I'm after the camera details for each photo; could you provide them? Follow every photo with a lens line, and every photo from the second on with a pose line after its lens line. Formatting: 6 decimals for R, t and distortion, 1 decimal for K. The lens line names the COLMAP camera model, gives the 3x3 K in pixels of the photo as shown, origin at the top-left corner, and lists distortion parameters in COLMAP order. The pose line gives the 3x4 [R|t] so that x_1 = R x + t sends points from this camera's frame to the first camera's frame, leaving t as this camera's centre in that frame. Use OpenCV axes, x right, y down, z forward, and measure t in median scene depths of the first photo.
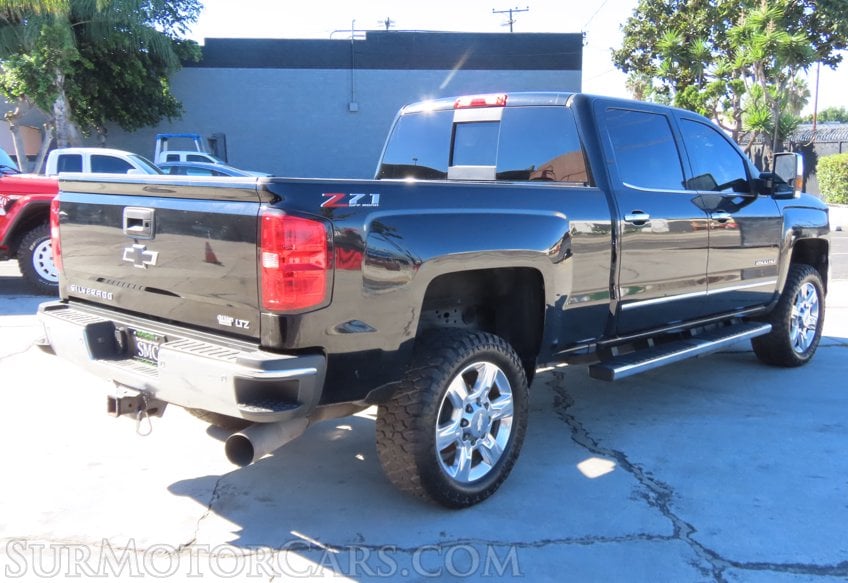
lens RADIAL K [[889.7, 0, 417.1], [0, 889.7, 297.9], [0, 0, 1]] dist [0.058070, 0.000000]
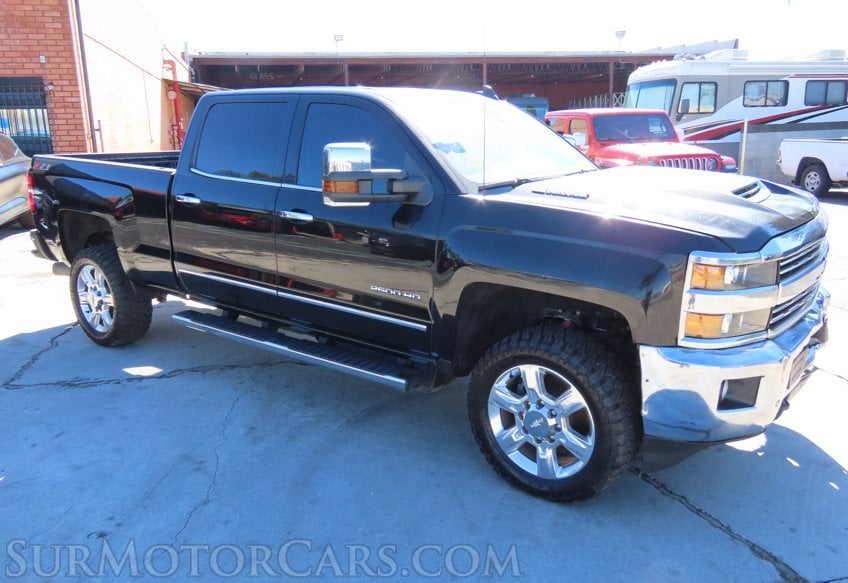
lens RADIAL K [[652.9, 0, 428.4], [0, 652.9, 307.0], [0, 0, 1]] dist [0.041040, -0.014874]
pose [[0.114382, 0.267005, -0.956883, 1.125269], [-0.135614, 0.958384, 0.251213, -0.213330], [0.984137, 0.101033, 0.145831, 1.172456]]
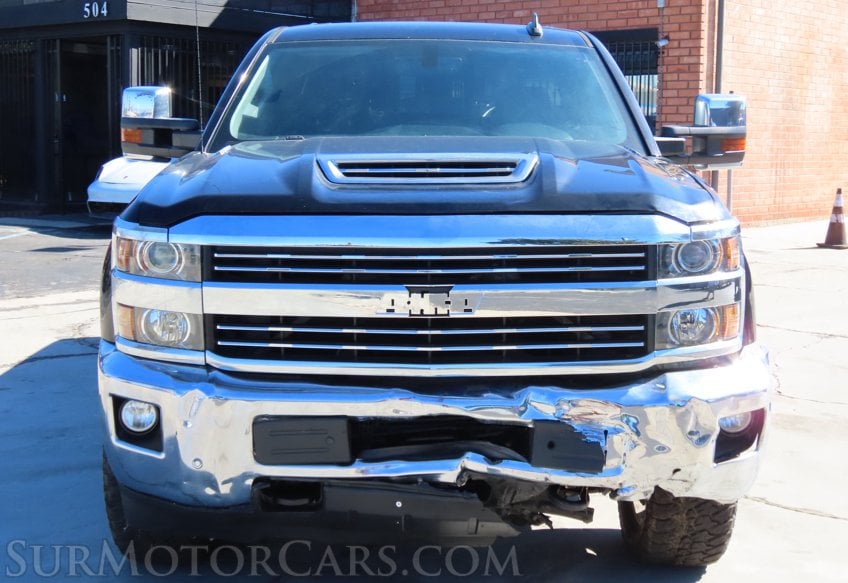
lens RADIAL K [[1331.0, 0, 425.3], [0, 1331.0, 292.4], [0, 0, 1]] dist [0.005518, 0.000000]
pose [[-0.741858, 0.082140, -0.665507, 1.055107], [-0.111032, 0.963722, 0.242718, -0.322054], [0.661300, 0.253955, -0.705825, 2.125392]]
